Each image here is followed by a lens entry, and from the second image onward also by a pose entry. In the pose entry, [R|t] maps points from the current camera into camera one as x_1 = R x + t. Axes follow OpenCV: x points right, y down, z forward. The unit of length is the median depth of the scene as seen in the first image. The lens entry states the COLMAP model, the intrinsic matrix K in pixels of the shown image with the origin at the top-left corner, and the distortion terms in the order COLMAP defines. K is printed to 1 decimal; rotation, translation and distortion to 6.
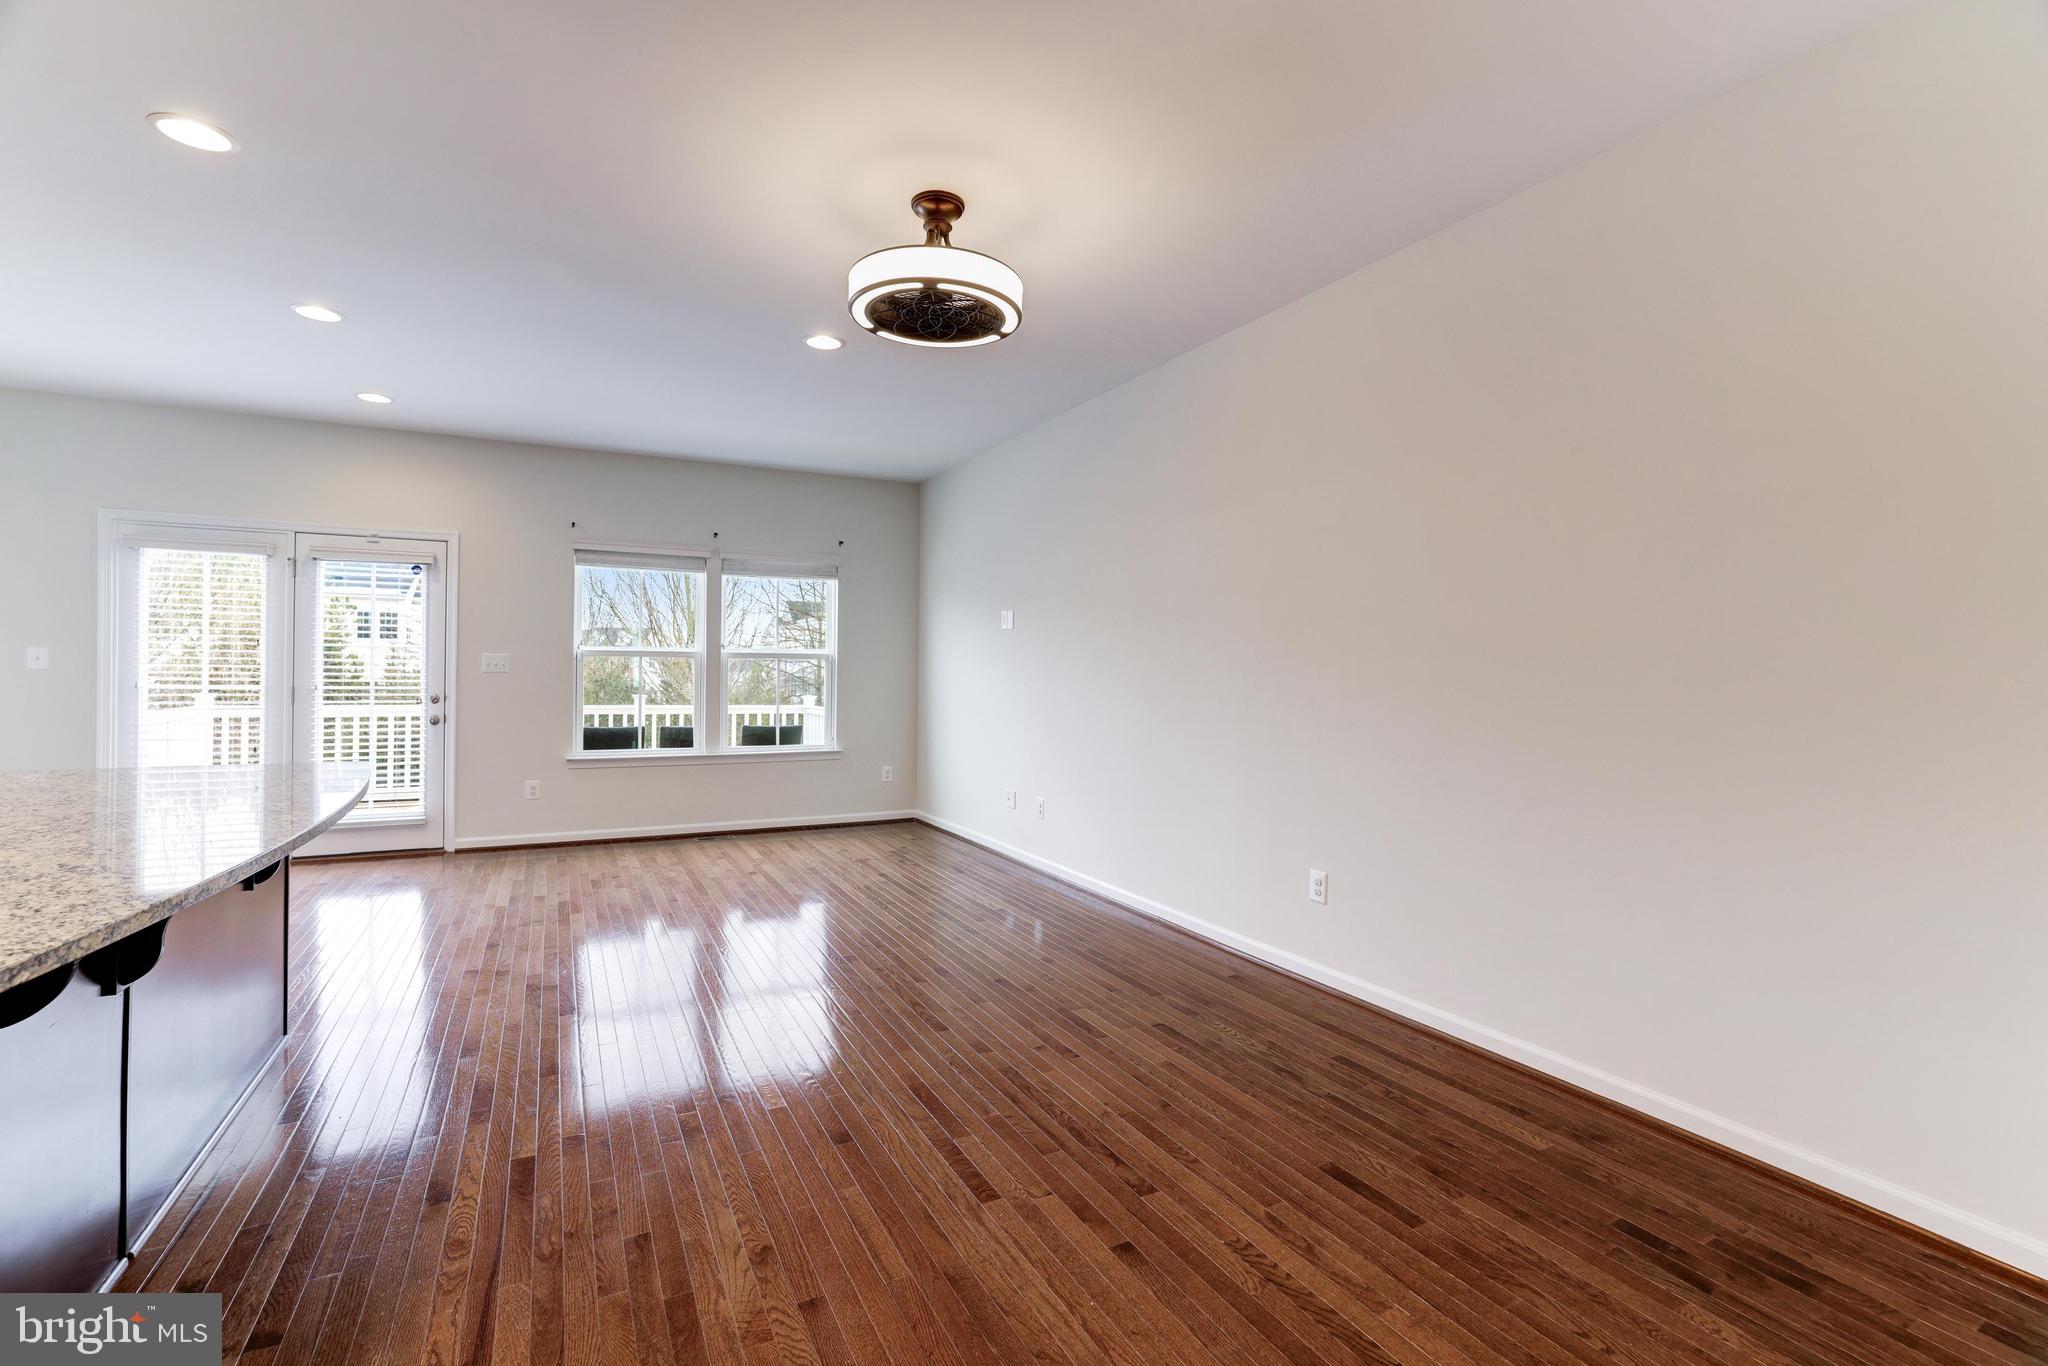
lens RADIAL K [[881.0, 0, 1024.3], [0, 881.0, 678.8], [0, 0, 1]] dist [-0.024319, 0.004877]
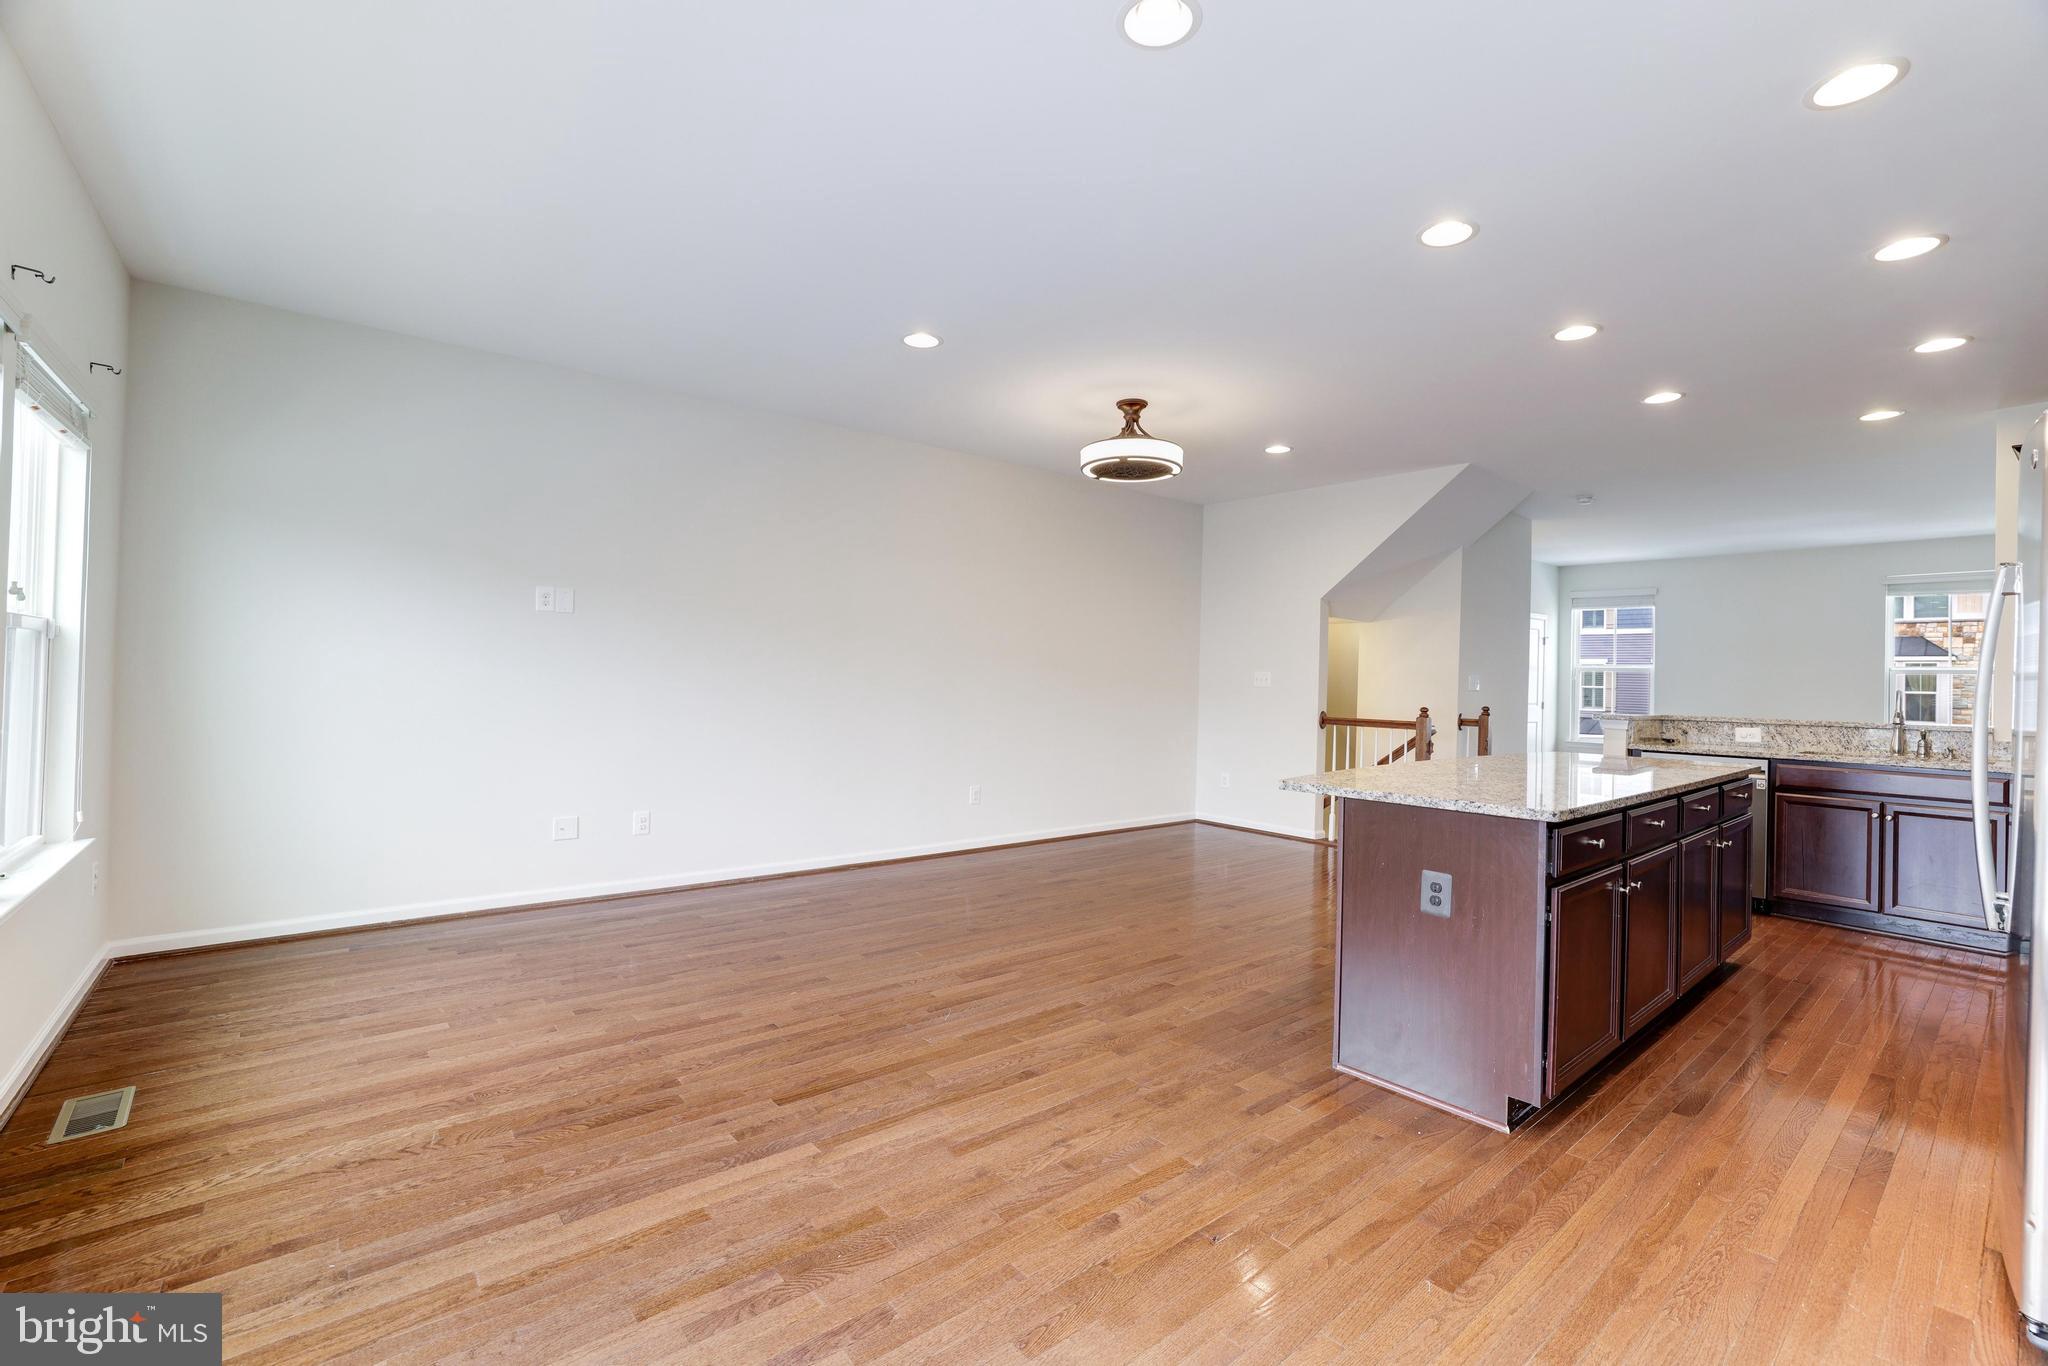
lens RADIAL K [[881.0, 0, 1024.6], [0, 881.0, 680.3], [0, 0, 1]] dist [-0.024319, 0.004877]
pose [[-0.204303, -0.016211, 0.978774, -0.847063], [-0.017507, 0.999763, 0.012904, -0.012330], [-0.978751, -0.014499, -0.204538, 0.753773]]
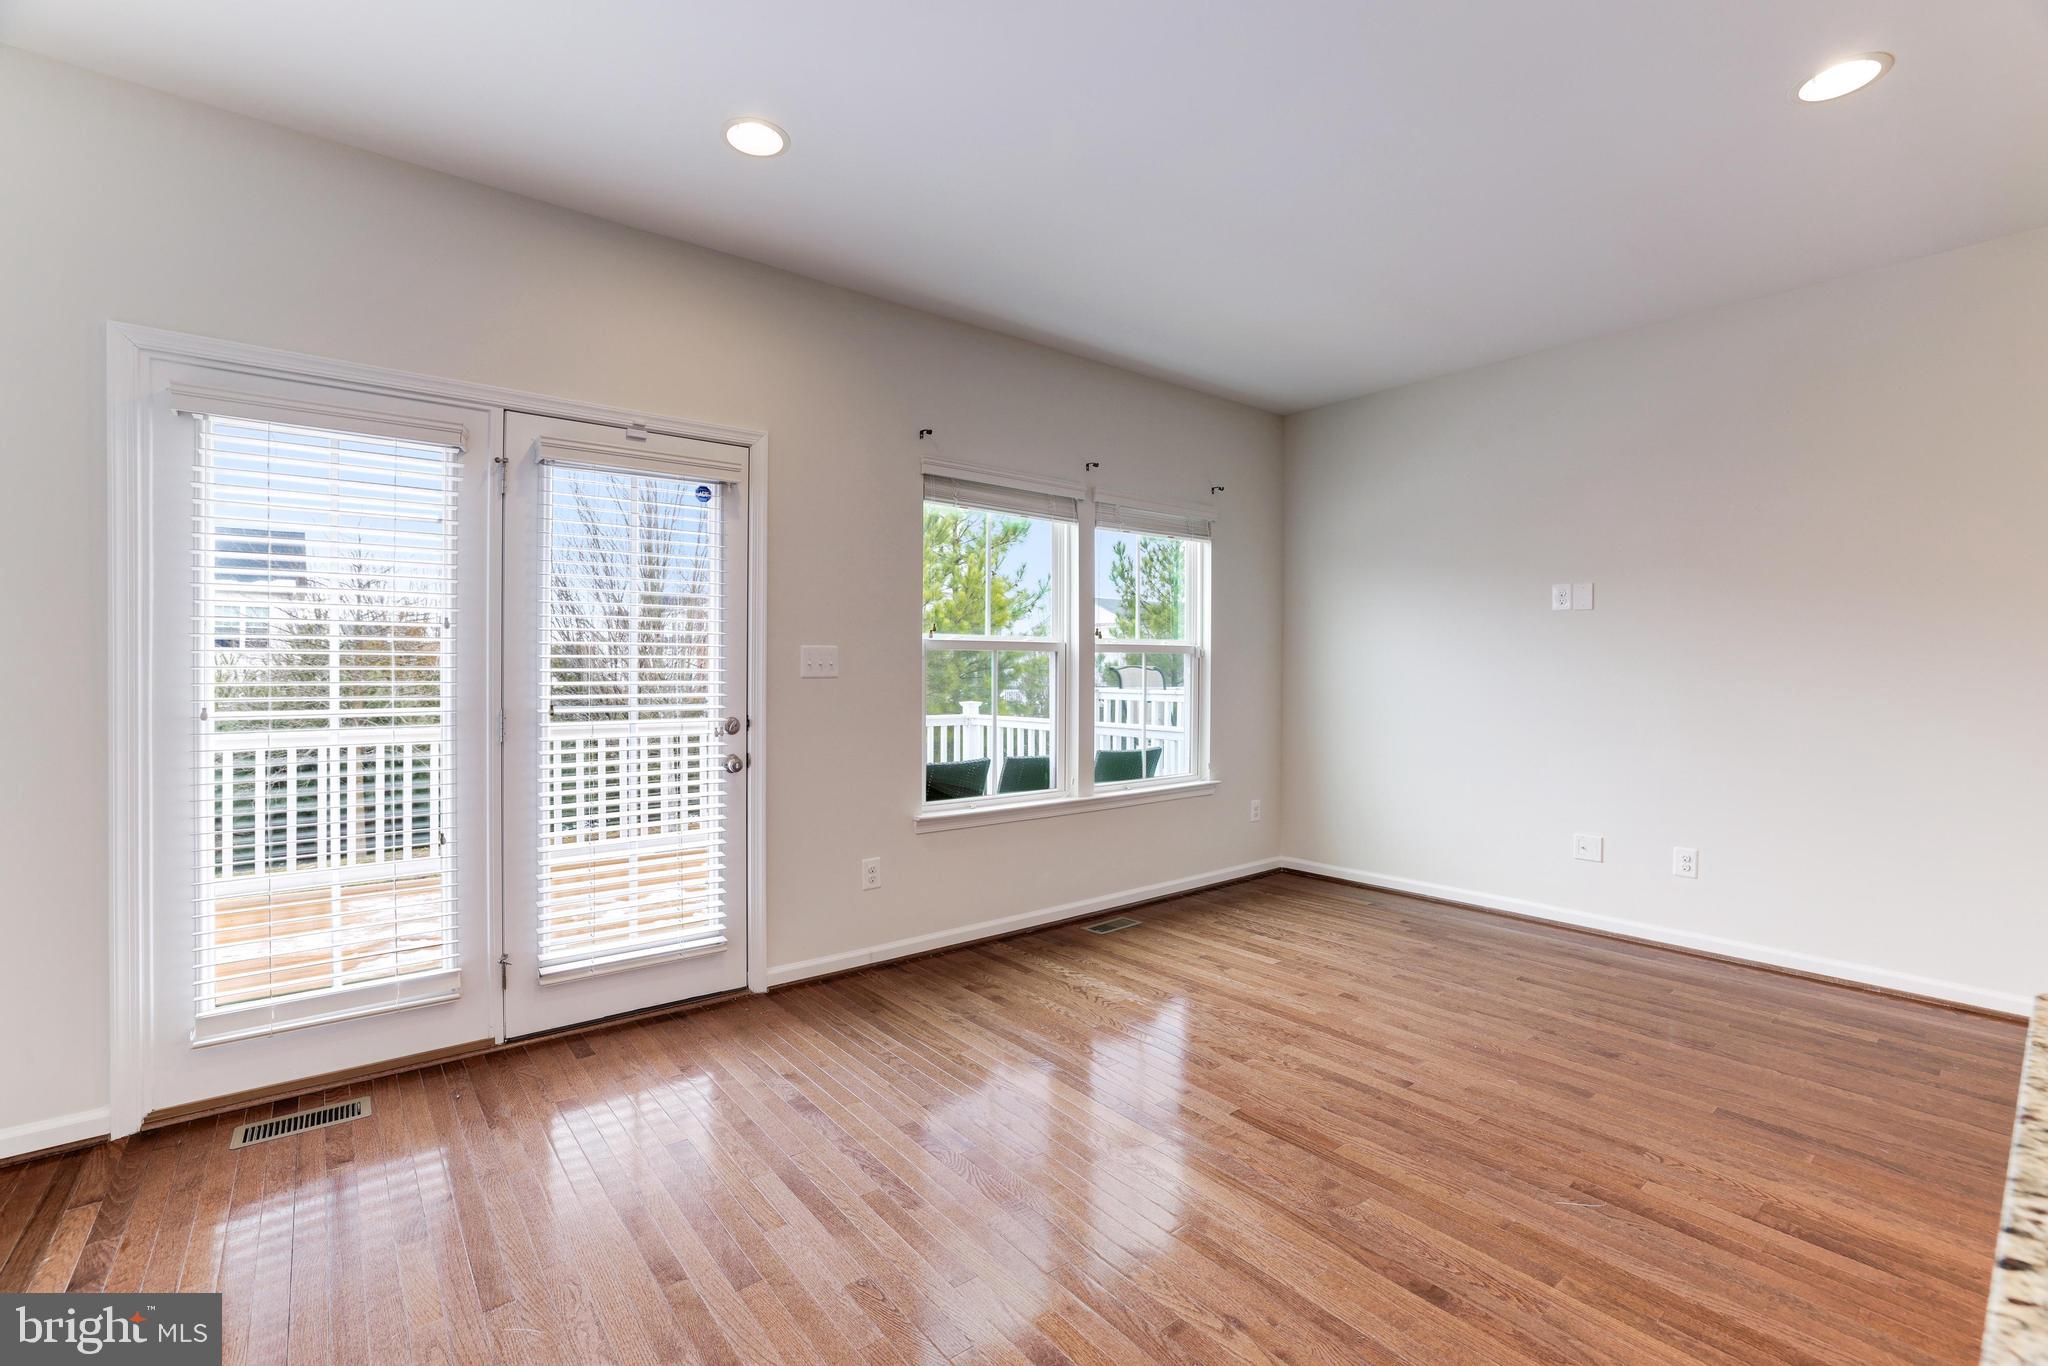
lens RADIAL K [[881.0, 0, 1027.5], [0, 881.0, 681.2], [0, 0, 1]] dist [-0.024319, 0.004877]
pose [[0.980528, -0.011347, 0.196050, -0.586099], [0.010584, 0.999932, 0.004939, -0.006333], [-0.196093, -0.002768, 0.980581, 0.397385]]
